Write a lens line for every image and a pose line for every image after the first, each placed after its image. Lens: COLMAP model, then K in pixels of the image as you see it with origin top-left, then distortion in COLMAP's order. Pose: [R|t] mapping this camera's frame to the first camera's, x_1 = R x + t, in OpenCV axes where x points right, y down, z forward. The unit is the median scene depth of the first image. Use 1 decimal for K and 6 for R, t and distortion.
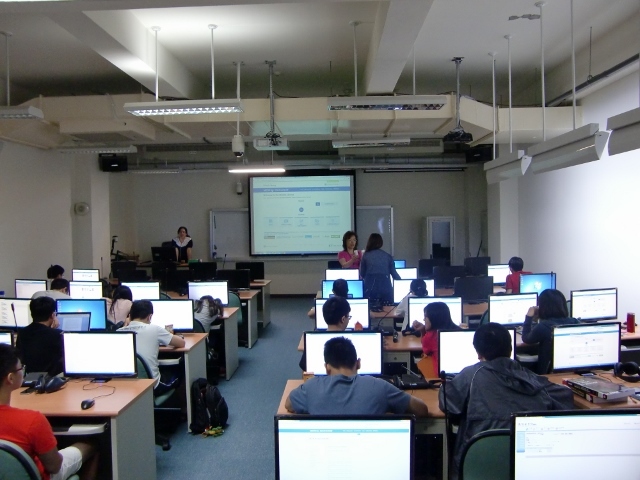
lens RADIAL K [[501.8, 0, 321.1], [0, 501.8, 235.1], [0, 0, 1]] dist [-0.102867, 0.088316]
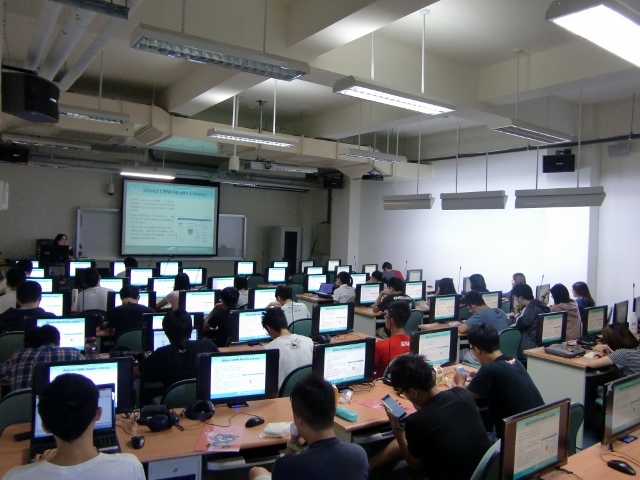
lens RADIAL K [[501.8, 0, 321.6], [0, 501.8, 238.2], [0, 0, 1]] dist [-0.102867, 0.088316]
pose [[0.808425, 0.035807, 0.587509, -0.589505], [-0.034065, 0.999321, -0.014032, 0.008151], [-0.587613, -0.008669, 0.809096, -0.093982]]
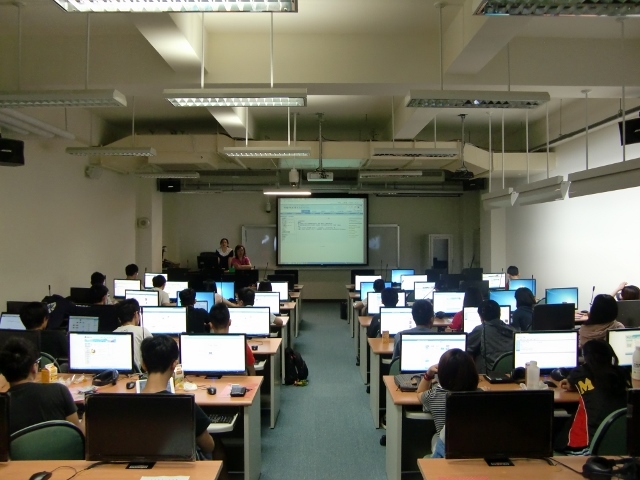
lens RADIAL K [[501.8, 0, 320.2], [0, 501.8, 237.4], [0, 0, 1]] dist [-0.102867, 0.088316]
pose [[0.999370, 0.015928, 0.031705, -0.114902], [-0.015119, 0.999558, -0.025596, 0.006515], [-0.032099, 0.025100, 0.999169, -0.244798]]
